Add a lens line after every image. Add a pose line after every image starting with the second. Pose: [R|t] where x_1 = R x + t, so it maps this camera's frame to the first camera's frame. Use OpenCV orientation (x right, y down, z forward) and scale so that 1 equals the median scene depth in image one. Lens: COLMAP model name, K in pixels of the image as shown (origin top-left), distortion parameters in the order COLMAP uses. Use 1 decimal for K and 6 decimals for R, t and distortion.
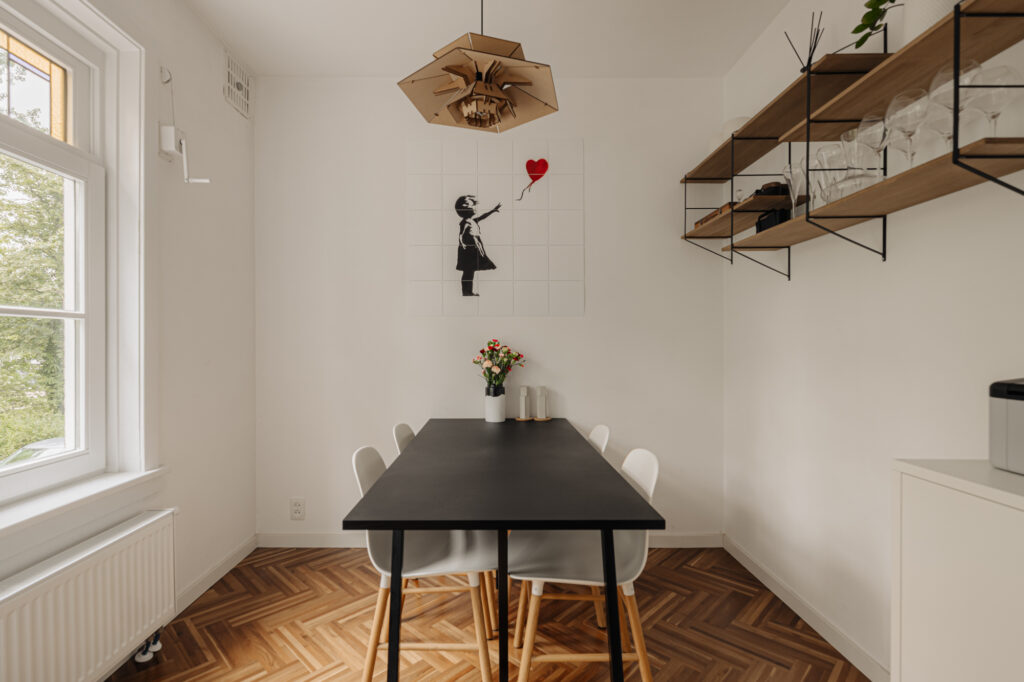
lens RADIAL K [[480.4, 0, 491.0], [0, 480.4, 344.9], [0, 0, 1]] dist [0.000617, -0.000227]
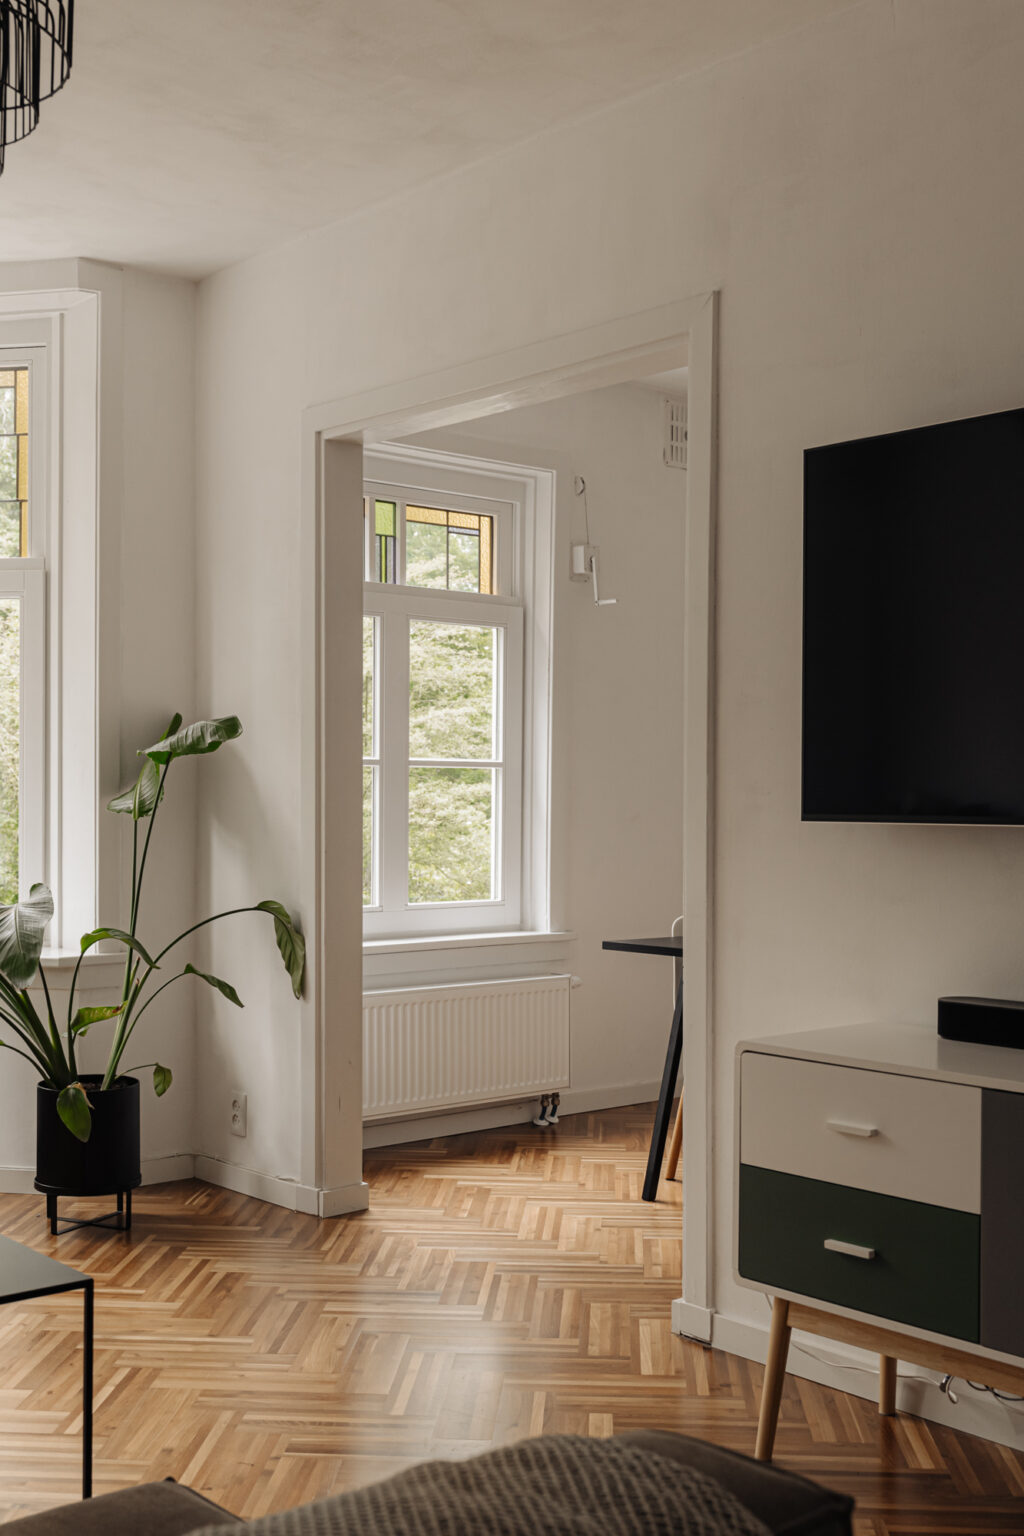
lens RADIAL K [[1744.2, 0, 509.0], [0, 1744.2, 813.6], [0, 0, 1]] dist [0.021346, 0.000000]
pose [[0.654945, 0.013452, -0.755557, 1.223260], [-0.009919, 0.999908, 0.009205, 0.004442], [0.755612, 0.001466, 0.655018, -0.872601]]
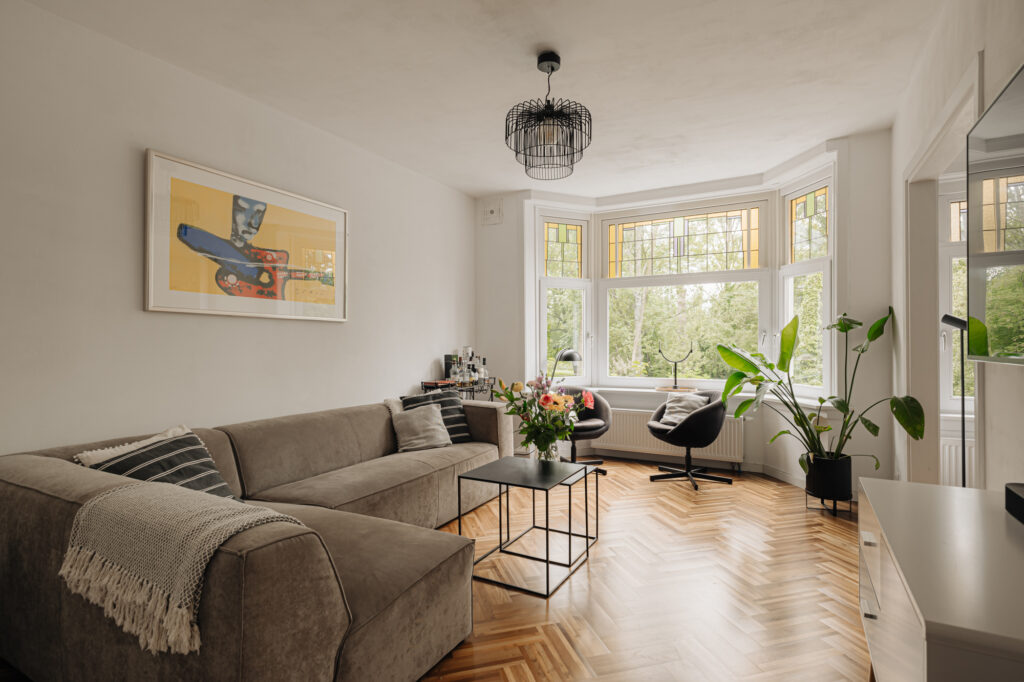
lens RADIAL K [[520.5, 0, 509.1], [0, 520.5, 341.9], [0, 0, 1]] dist [0.007455, 0.001374]
pose [[-0.497963, 0.000458, -0.867198, 1.222542], [0.000636, 1.000000, 0.000163, -0.001843], [0.867198, -0.000471, -0.497963, -0.032276]]
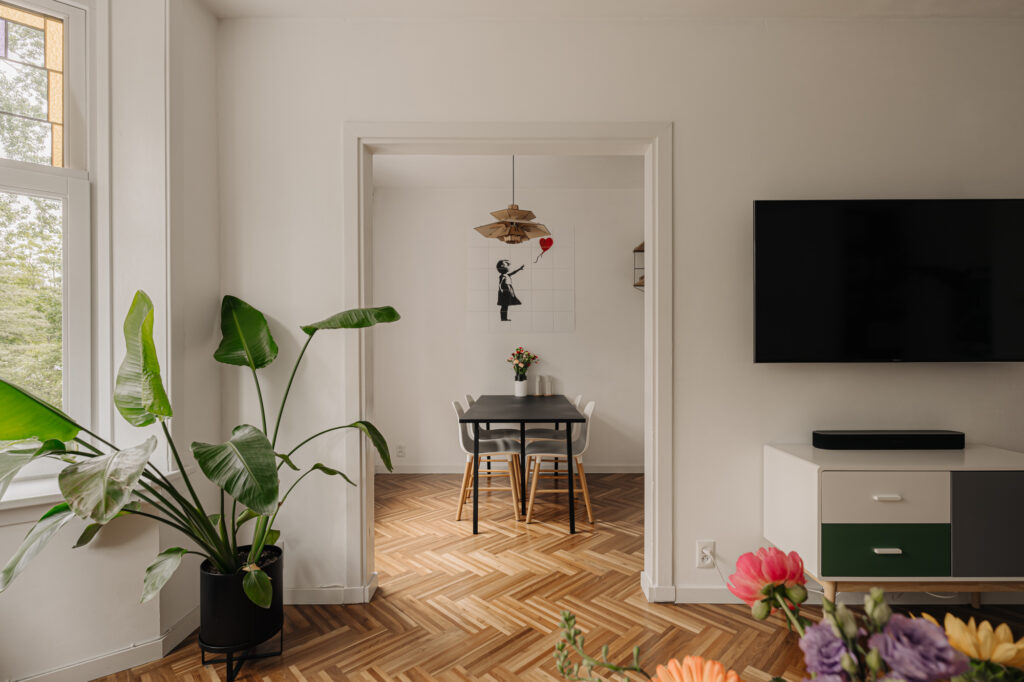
lens RADIAL K [[480.4, 0, 519.2], [0, 480.4, 349.3], [0, 0, 1]] dist [0.000617, -0.000227]
pose [[1.000000, -0.000343, -0.000791, 0.004493], [0.000342, 0.999999, -0.001472, -0.001527], [0.000792, 0.001472, 0.999999, -0.676844]]
